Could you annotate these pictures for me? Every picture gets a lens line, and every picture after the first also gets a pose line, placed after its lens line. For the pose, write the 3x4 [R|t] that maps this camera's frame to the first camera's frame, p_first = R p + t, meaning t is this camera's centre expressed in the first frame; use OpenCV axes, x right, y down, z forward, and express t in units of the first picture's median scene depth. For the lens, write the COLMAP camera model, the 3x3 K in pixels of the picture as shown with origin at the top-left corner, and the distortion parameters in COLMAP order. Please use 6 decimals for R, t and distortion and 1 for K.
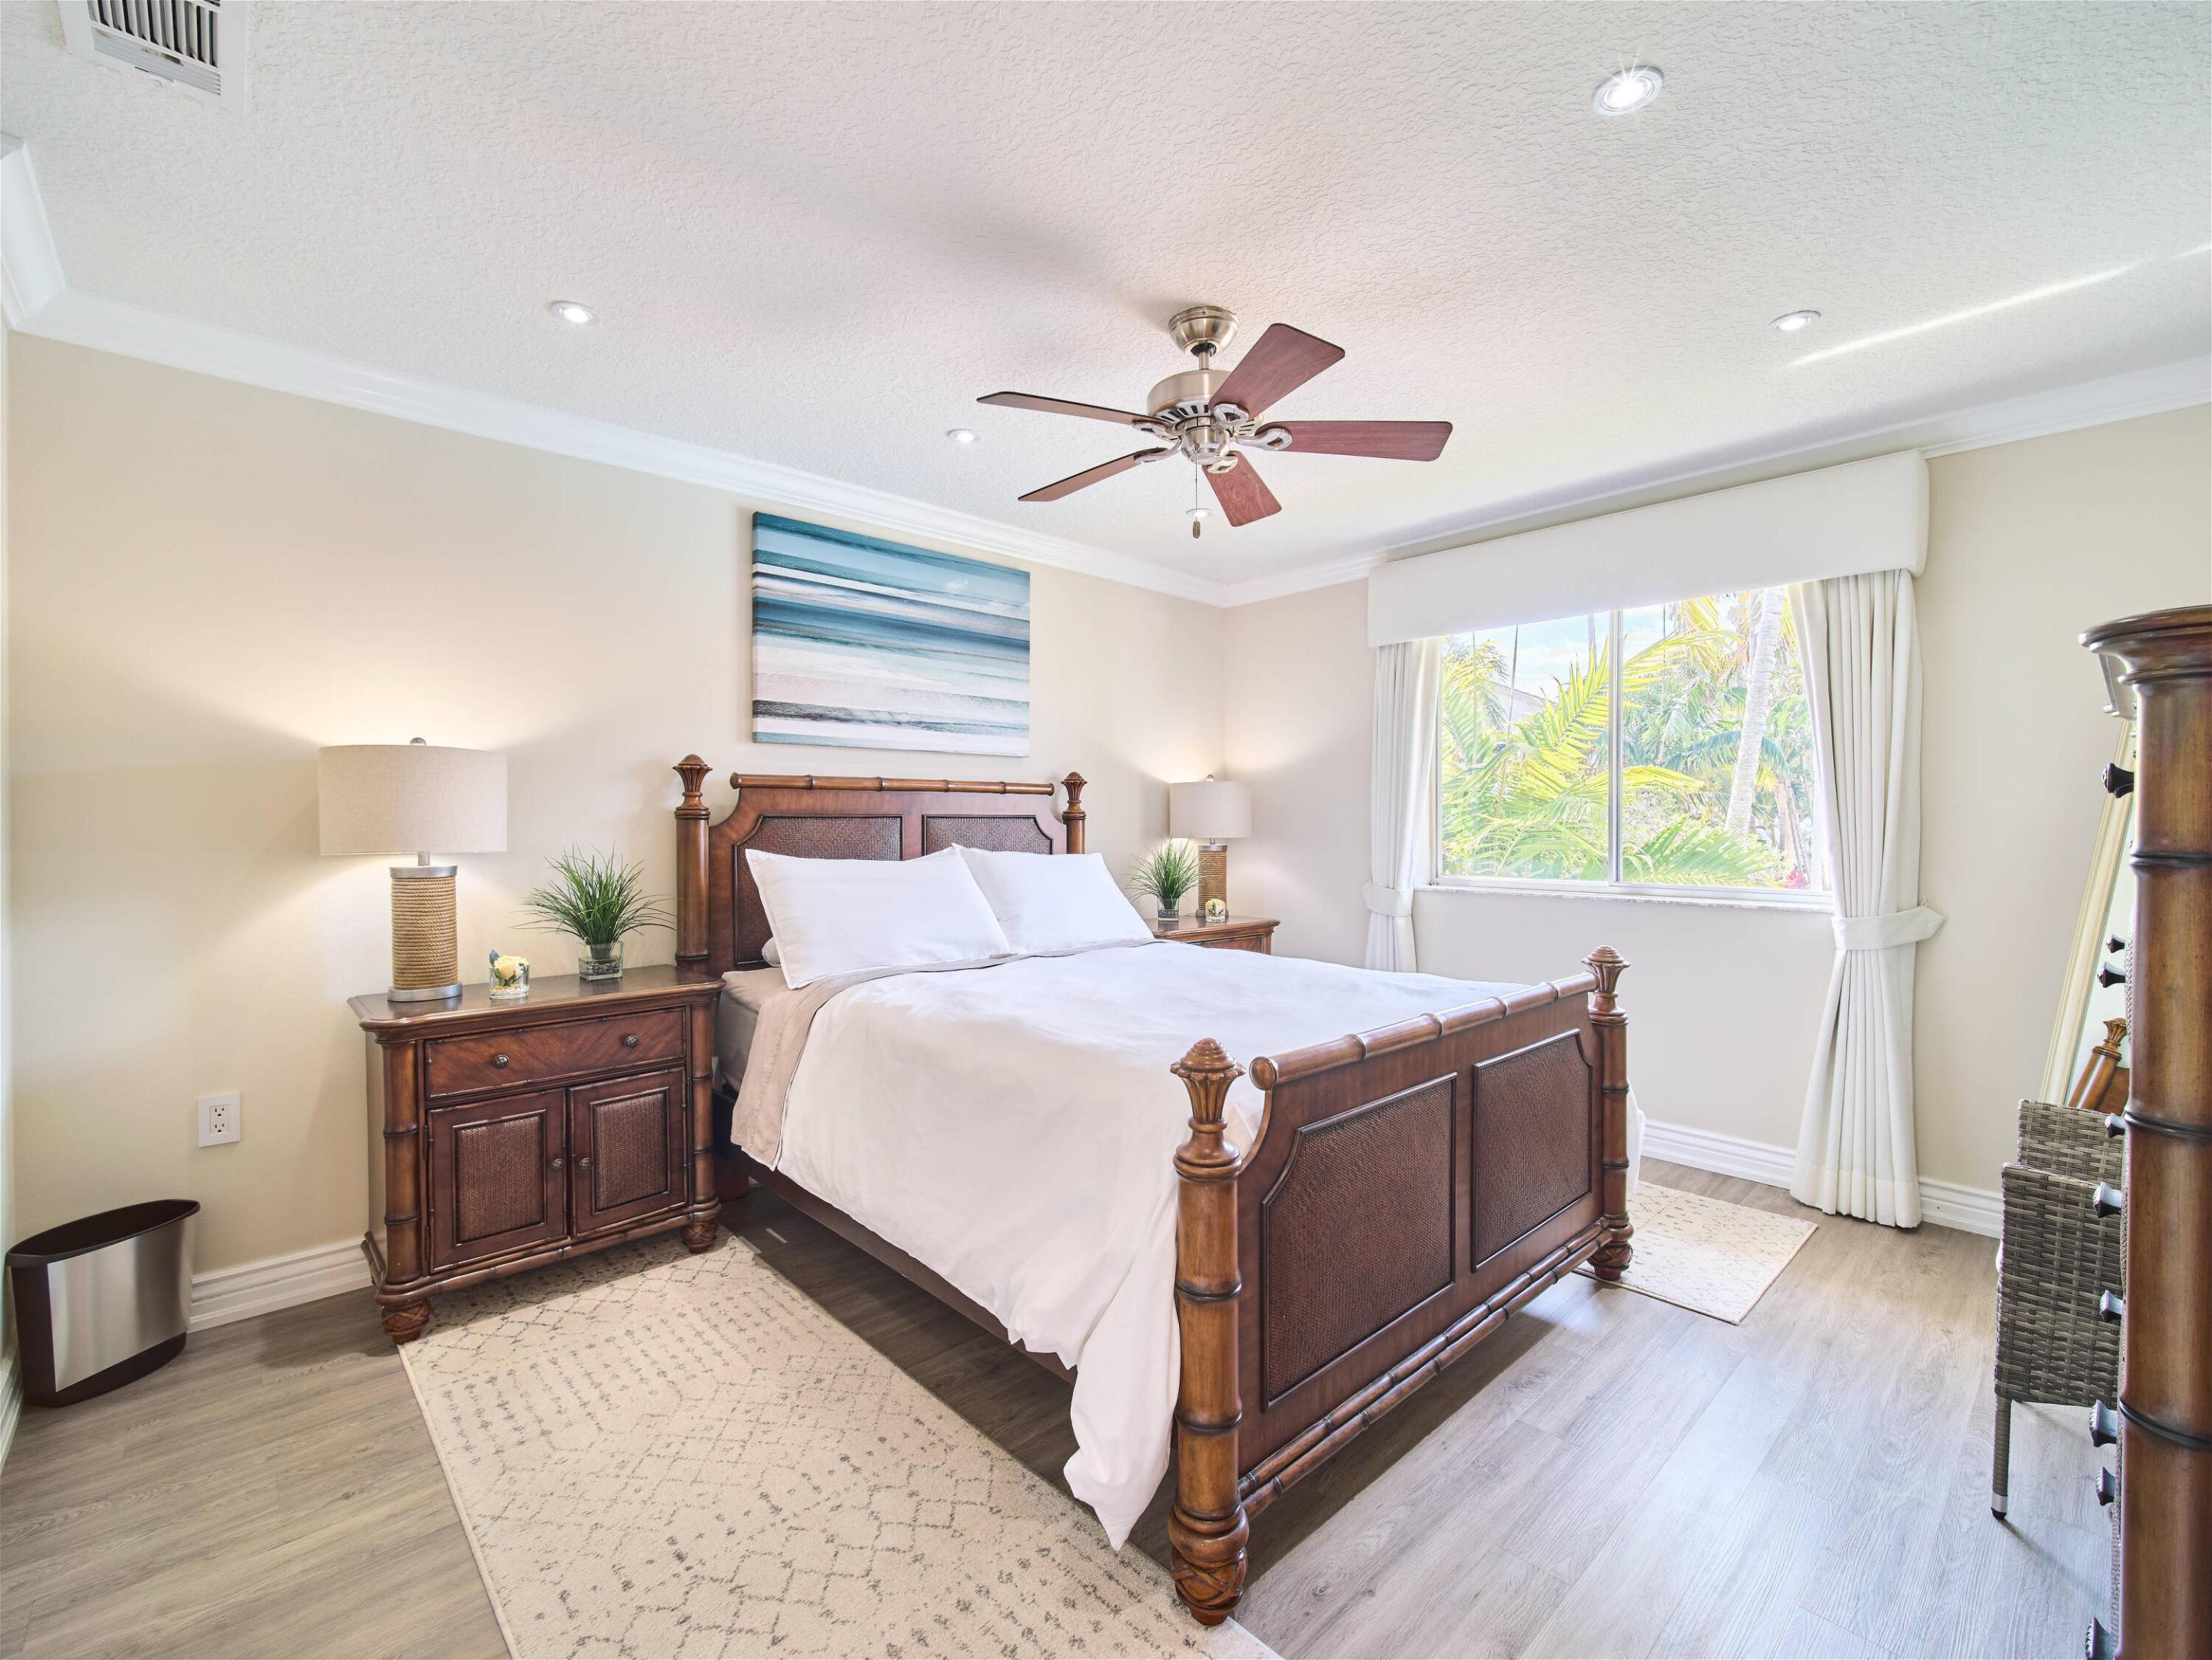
lens RADIAL K [[957.0, 0, 1109.4], [0, 957.0, 824.6], [0, 0, 1]] dist [0.002351, 0.000160]
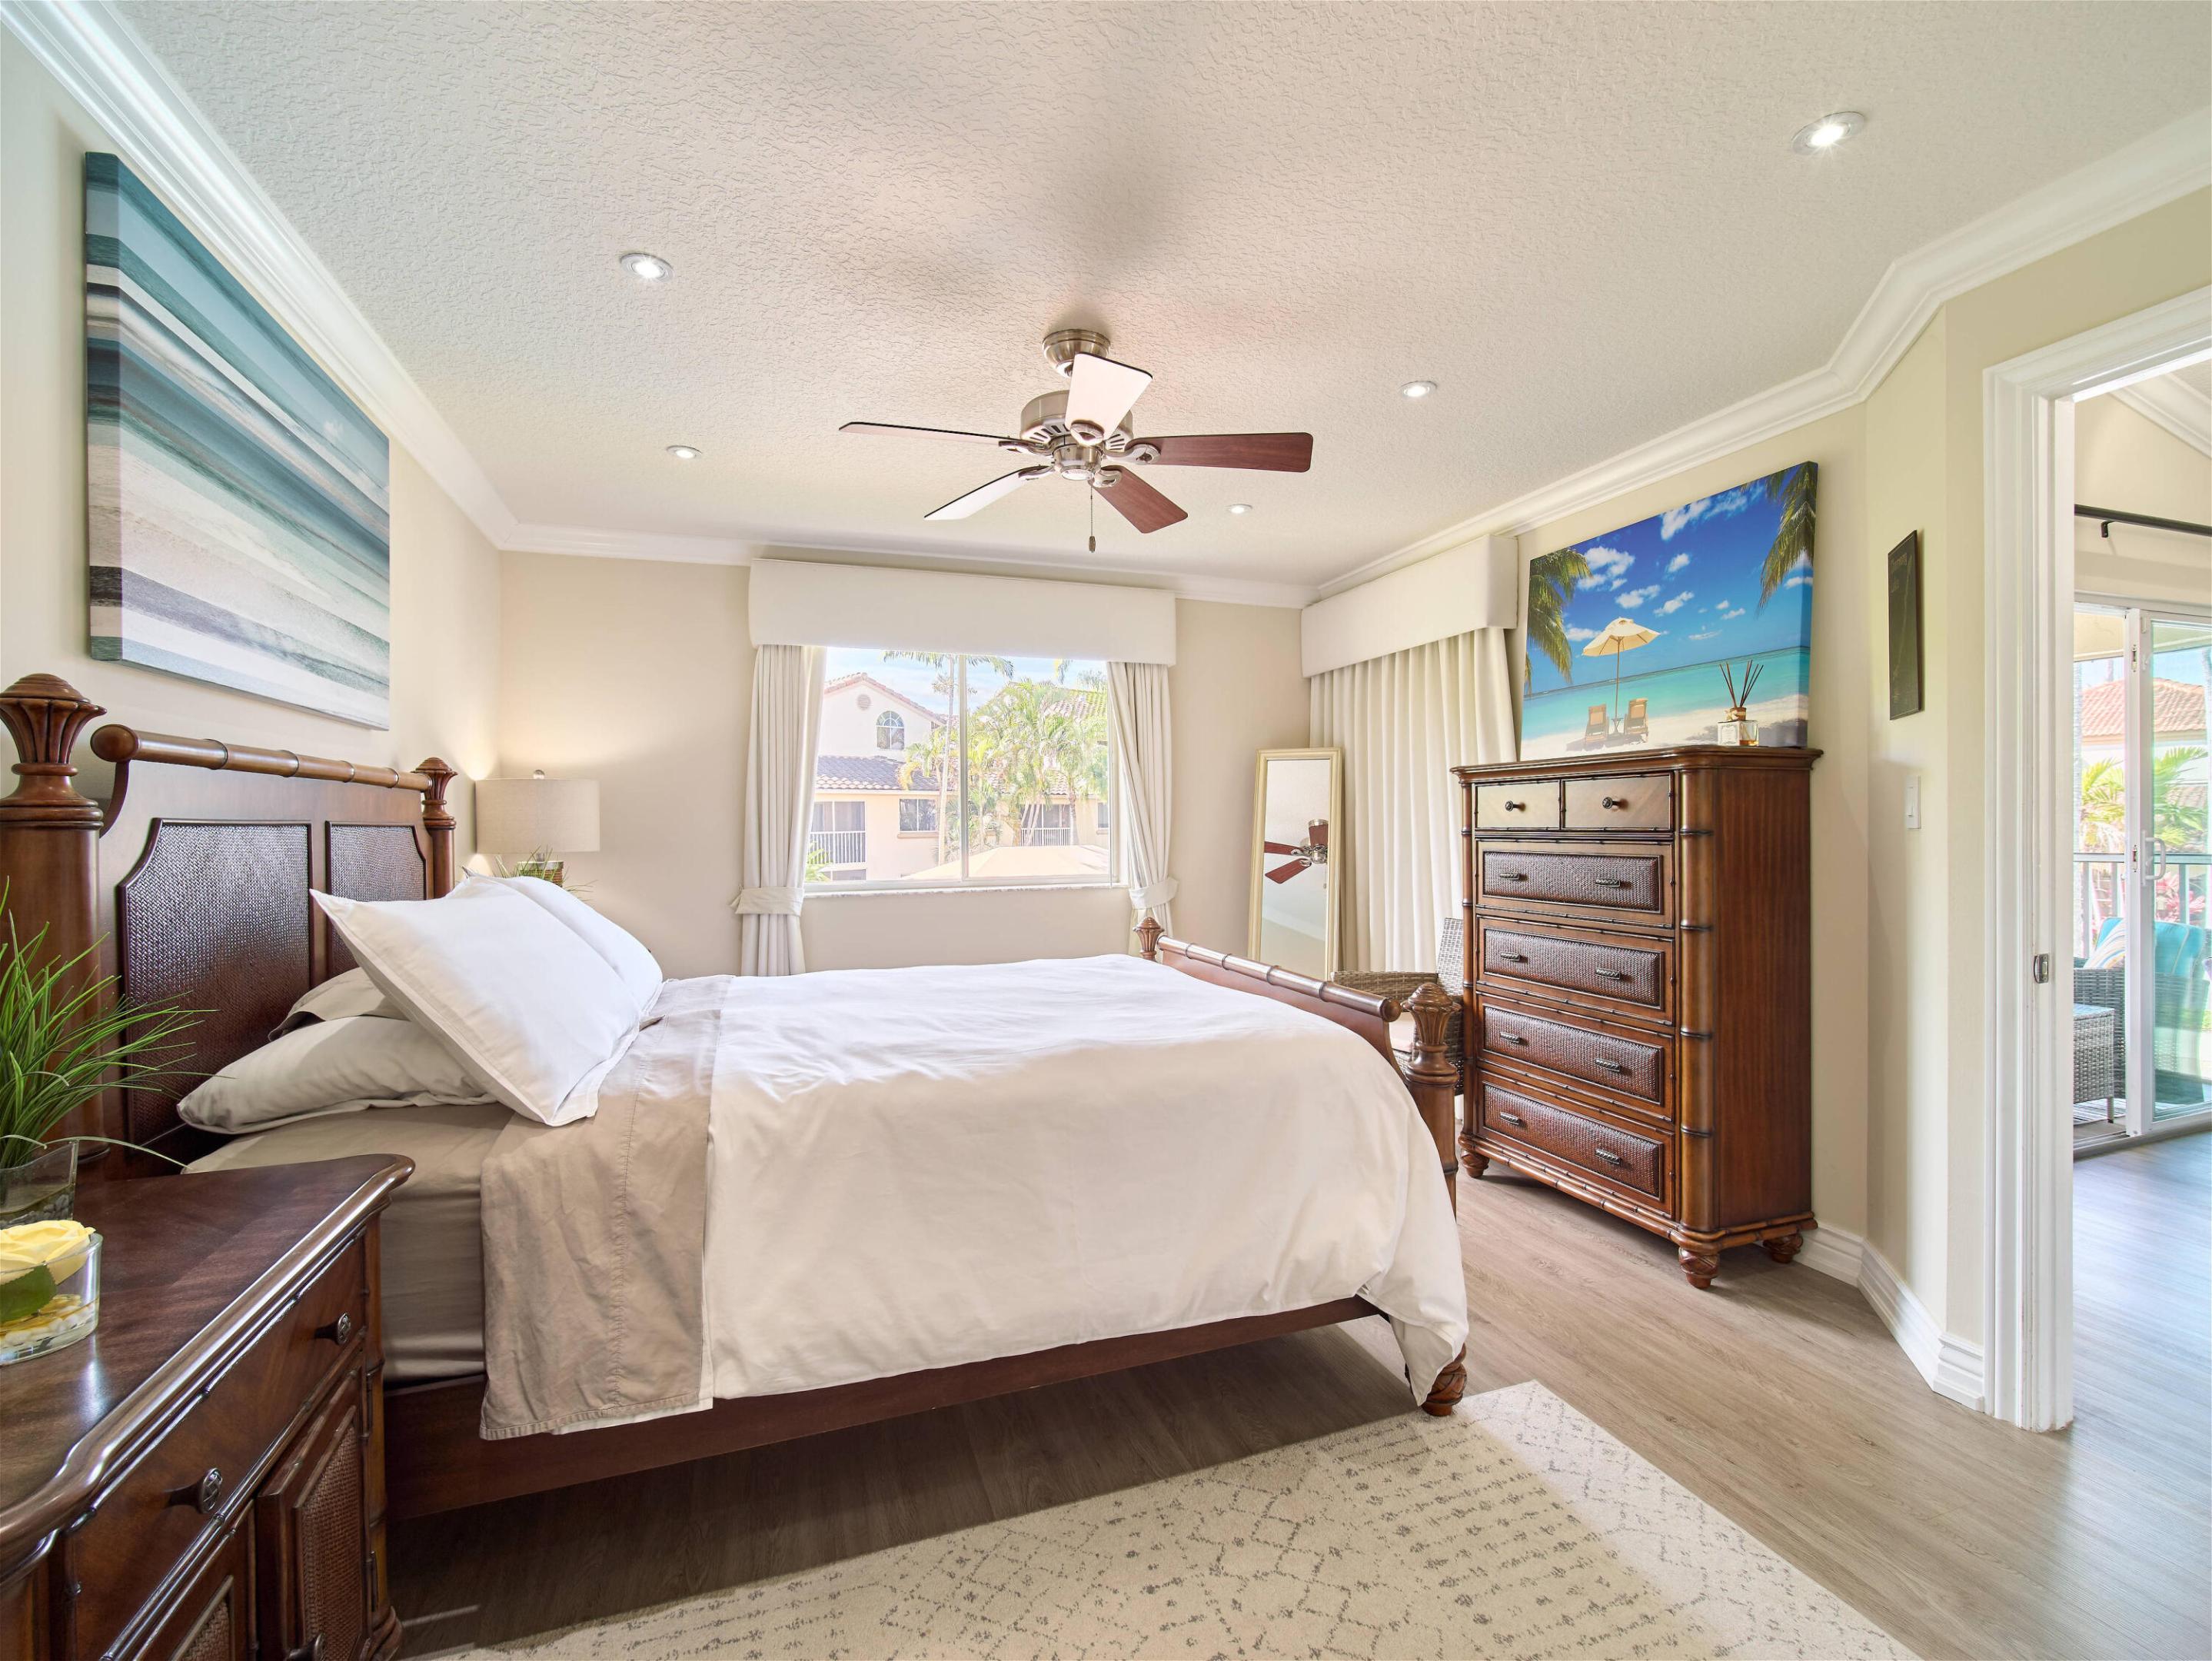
lens RADIAL K [[976.8, 0, 1105.5], [0, 976.8, 829.9], [0, 0, 1]] dist [-0.000671, -0.003736]
pose [[0.407850, -0.006740, 0.913024, -0.712698], [0.012672, 0.999918, 0.001721, -0.000209], [-0.912961, 0.010868, 0.407902, 0.459148]]
